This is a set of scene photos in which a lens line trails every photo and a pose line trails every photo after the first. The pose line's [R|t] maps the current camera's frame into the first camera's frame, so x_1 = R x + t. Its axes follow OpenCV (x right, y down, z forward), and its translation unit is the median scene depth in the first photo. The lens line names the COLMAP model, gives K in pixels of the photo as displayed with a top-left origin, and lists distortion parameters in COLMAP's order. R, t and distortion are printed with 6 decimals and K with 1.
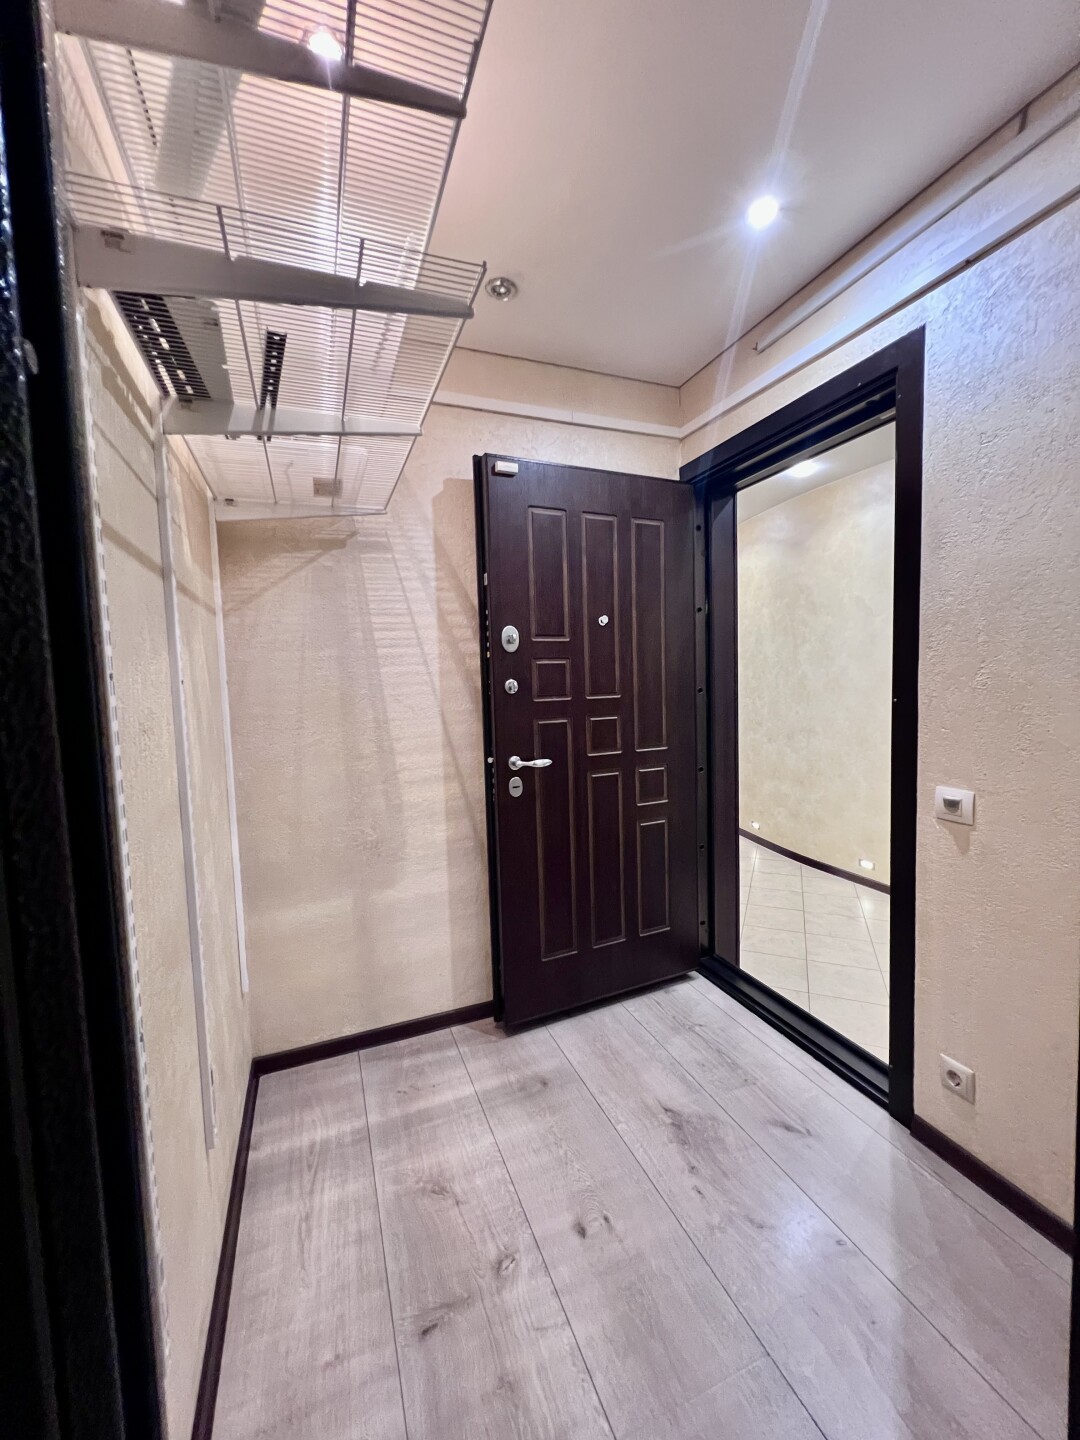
lens RADIAL K [[577.9, 0, 537.9], [0, 577.9, 721.5], [0, 0, 1]] dist [-0.001424, 0.000891]
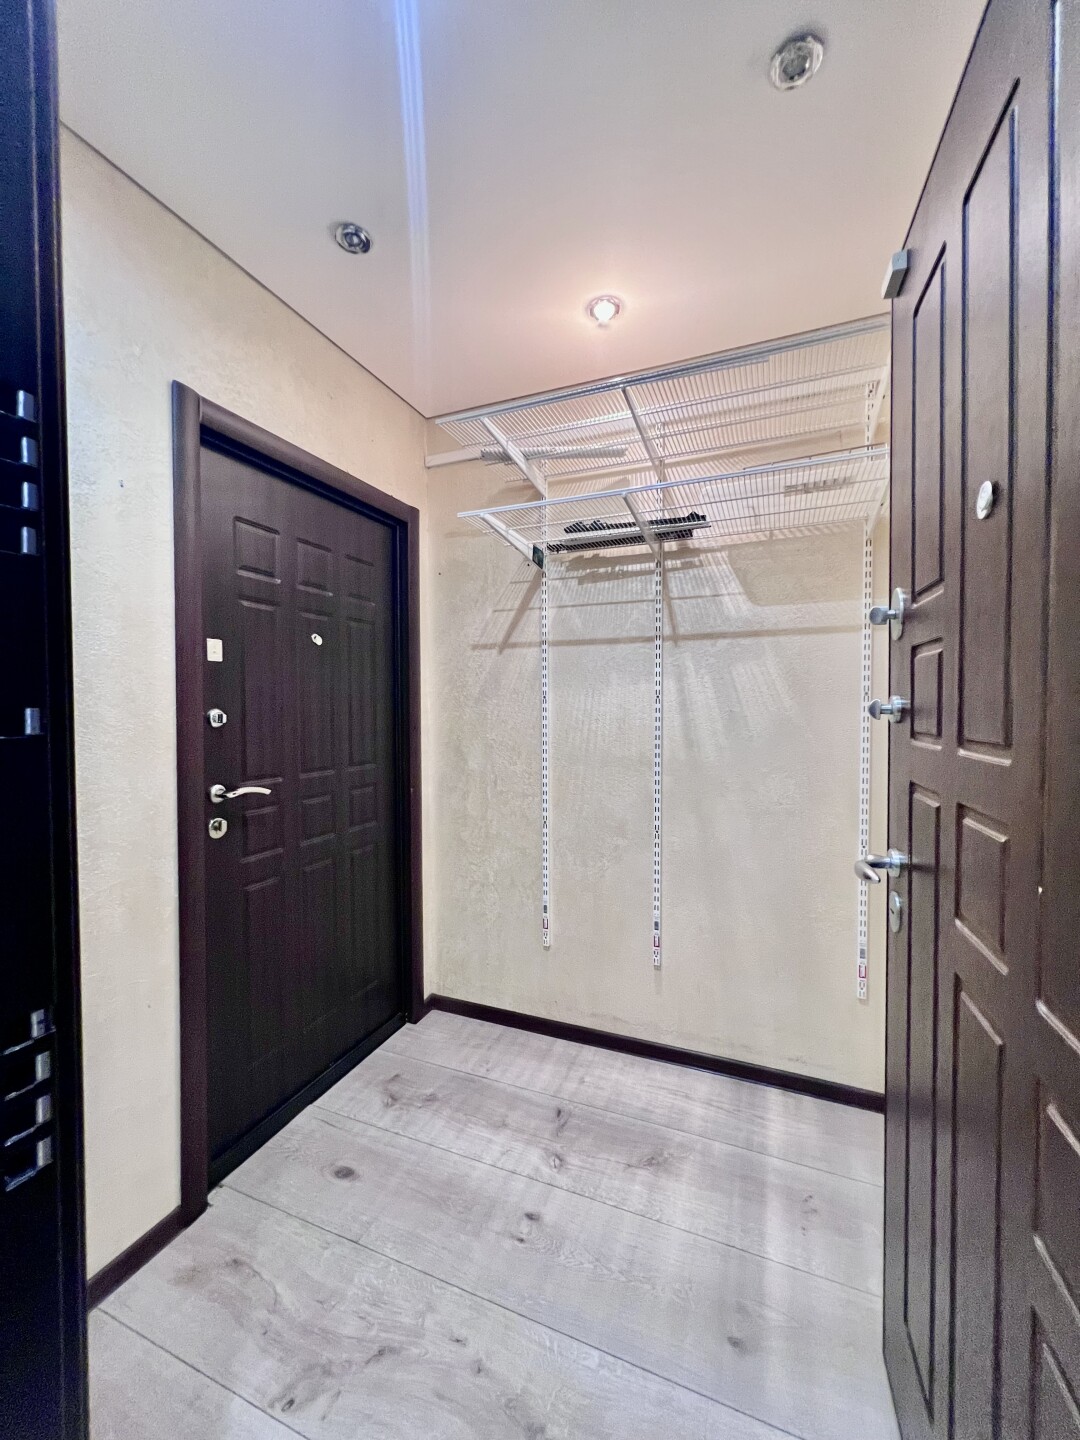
lens RADIAL K [[577.9, 0, 540.6], [0, 577.9, 715.8], [0, 0, 1]] dist [-0.001424, 0.000891]
pose [[-0.692865, 0.049309, -0.719379, 0.752368], [-0.027309, 0.995149, 0.094514, -0.135154], [0.720550, 0.085131, -0.688158, 1.597018]]
